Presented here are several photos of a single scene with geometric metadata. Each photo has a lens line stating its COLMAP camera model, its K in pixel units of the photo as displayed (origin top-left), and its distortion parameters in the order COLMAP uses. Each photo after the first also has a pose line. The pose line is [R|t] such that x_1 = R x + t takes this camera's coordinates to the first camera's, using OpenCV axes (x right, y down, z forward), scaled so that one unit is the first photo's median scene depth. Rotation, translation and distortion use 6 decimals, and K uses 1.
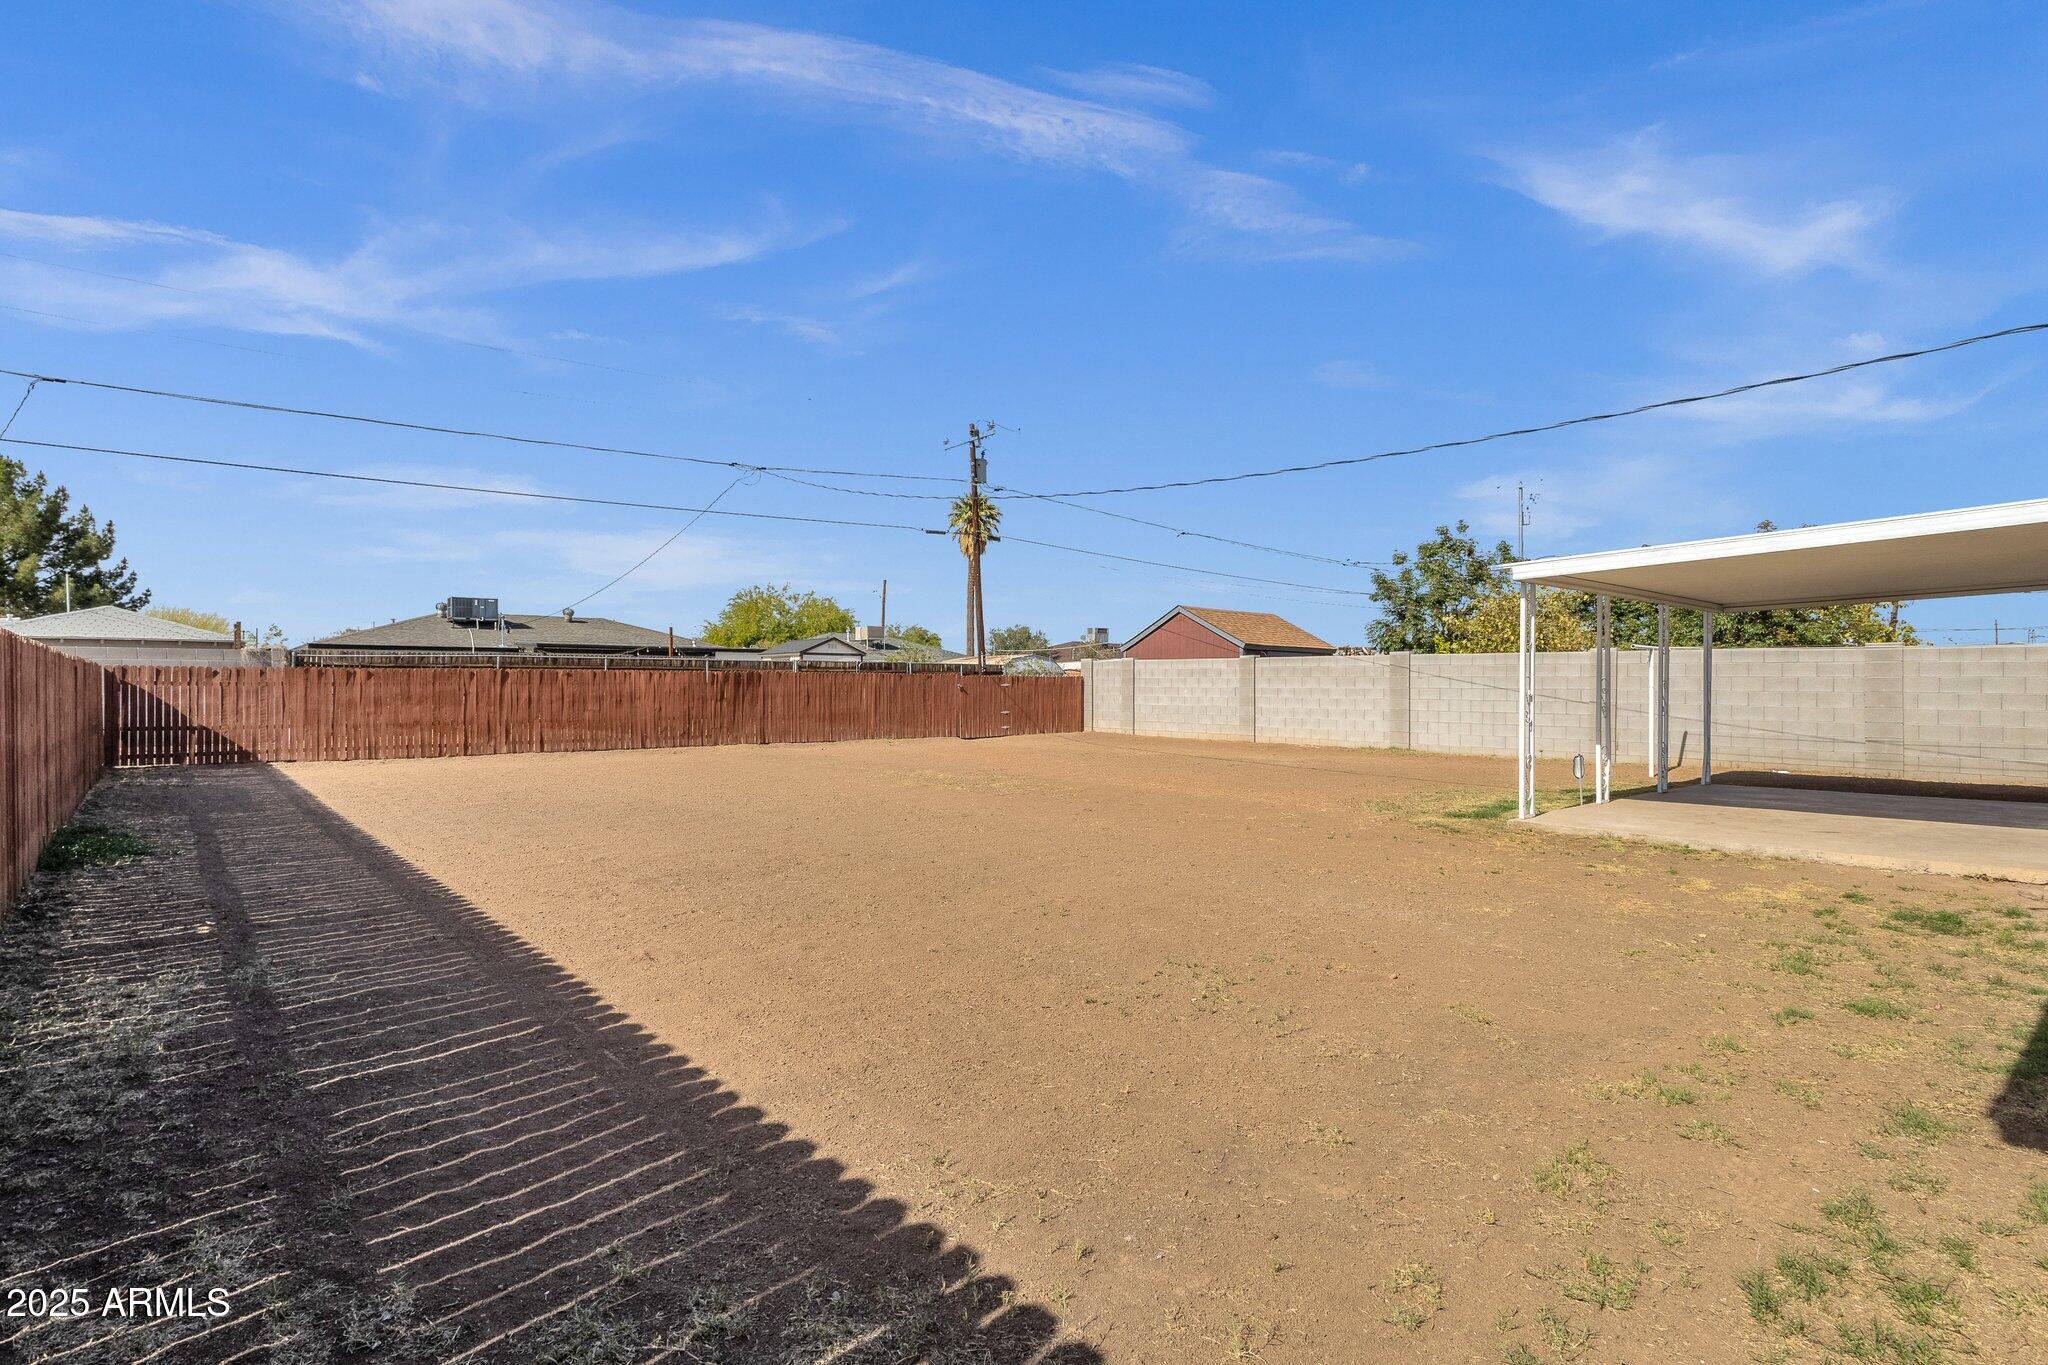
lens RADIAL K [[994.3, 0, 1024.0], [0, 994.3, 682.5], [0, 0, 1]] dist [-0.002650, -0.000436]
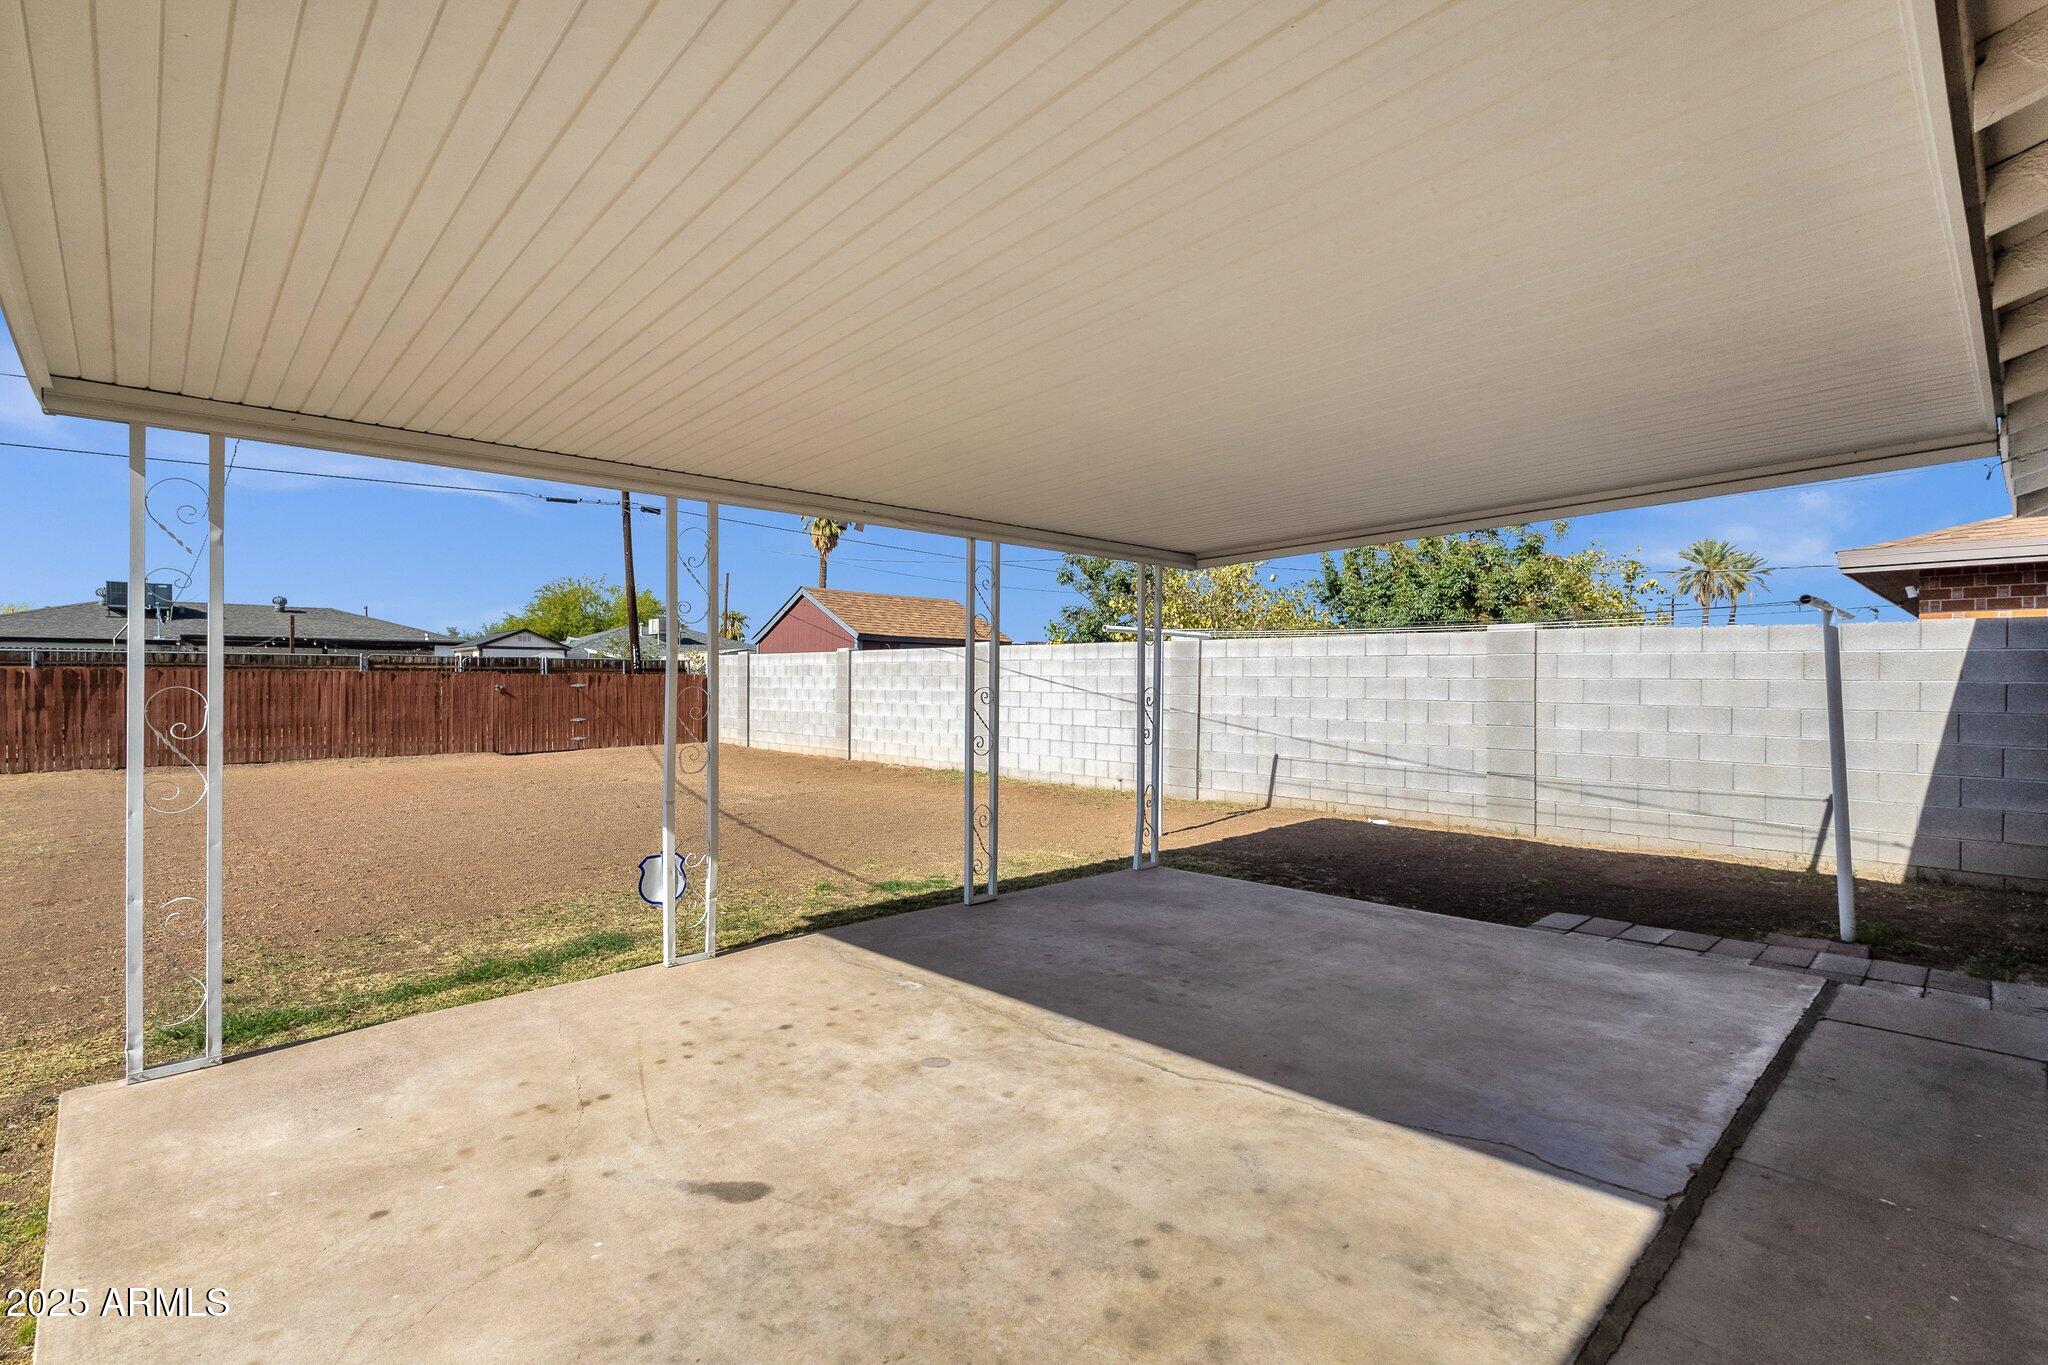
lens RADIAL K [[940.6, 0, 1024.0], [0, 940.6, 682.5], [0, 0, 1]] dist [0.009355, 0.000053]
pose [[0.998879, 0.000267, 0.047327, 0.322761], [-0.000442, 0.999993, 0.003695, -0.002932], [-0.047326, -0.003711, 0.998873, 0.249425]]
